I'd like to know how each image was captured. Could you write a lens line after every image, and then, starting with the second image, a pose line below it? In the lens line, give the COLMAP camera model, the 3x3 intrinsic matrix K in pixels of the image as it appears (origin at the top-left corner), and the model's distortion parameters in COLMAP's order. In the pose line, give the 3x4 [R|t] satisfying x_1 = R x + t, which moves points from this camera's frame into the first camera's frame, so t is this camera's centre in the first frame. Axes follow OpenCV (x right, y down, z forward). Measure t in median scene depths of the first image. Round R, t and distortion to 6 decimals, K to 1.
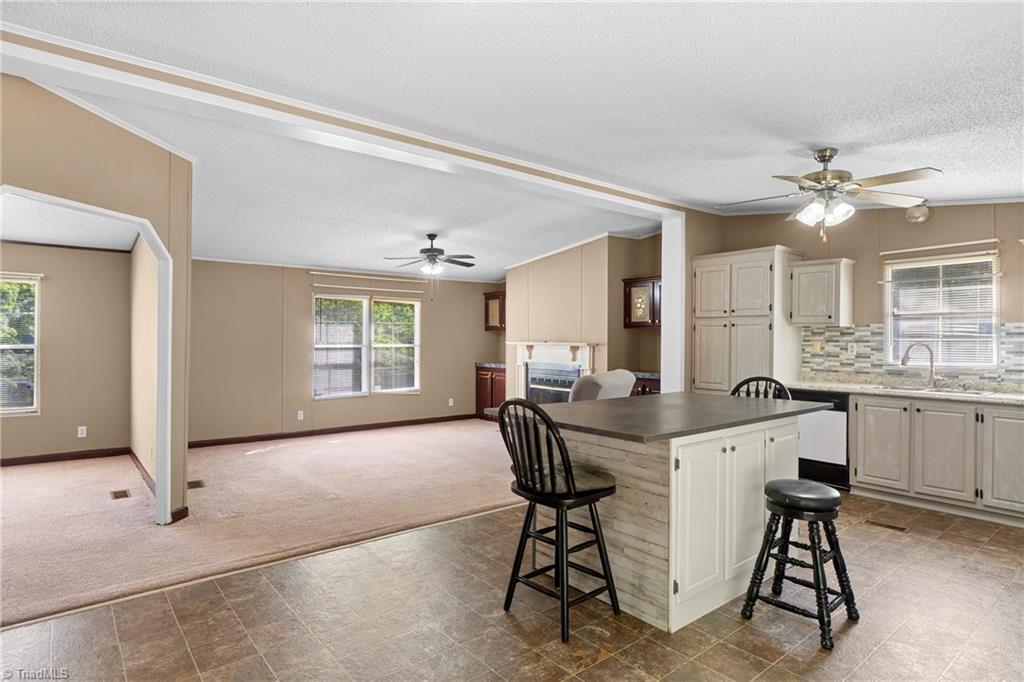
lens RADIAL K [[551.9, 0, 503.7], [0, 551.9, 347.1], [0, 0, 1]] dist [-0.003820, -0.001352]
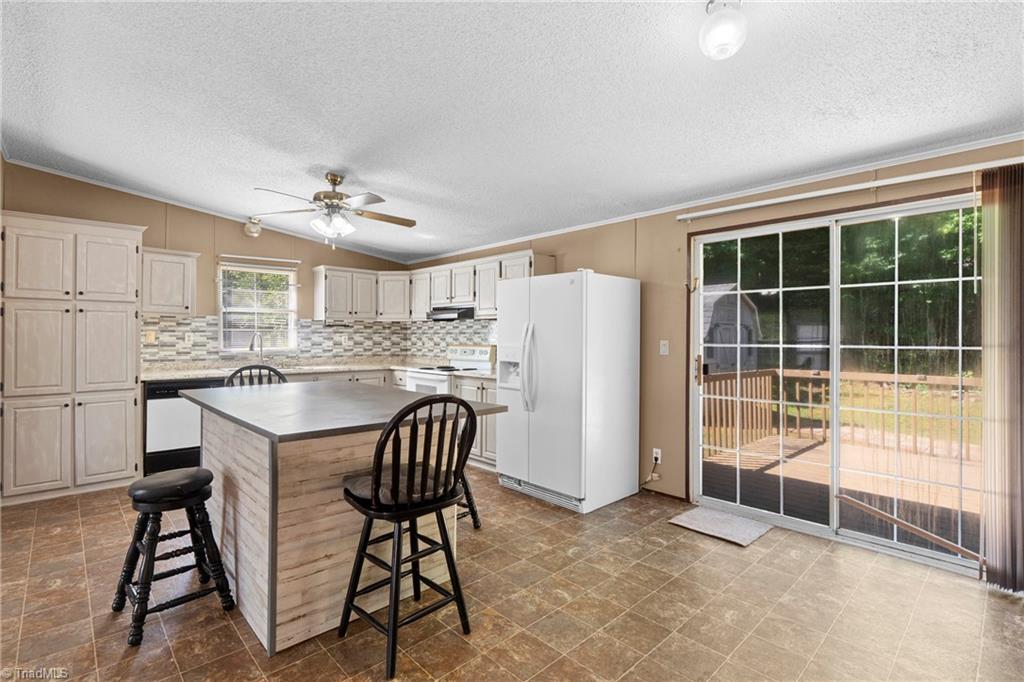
lens RADIAL K [[477.5, 0, 507.0], [0, 477.5, 337.5], [0, 0, 1]] dist [-0.007971, 0.000699]
pose [[-0.064701, -0.007974, 0.997873, -0.278646], [0.012613, 0.999882, 0.008807, 0.001154], [-0.997825, 0.013156, -0.064593, 0.371323]]
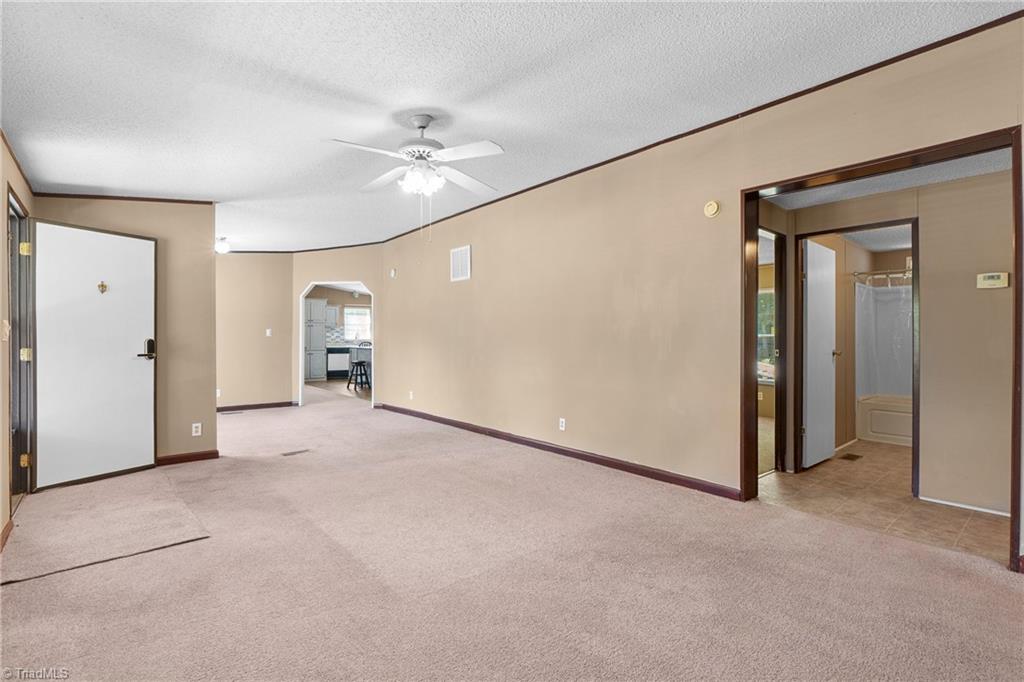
lens RADIAL K [[477.5, 0, 510.9], [0, 477.5, 341.0], [0, 0, 1]] dist [-0.007971, 0.000699]
pose [[-0.015318, -0.005405, 0.999868, -1.671860], [0.010094, 0.999934, 0.005560, 0.028071], [-0.999832, 0.010178, -0.015262, 0.065683]]
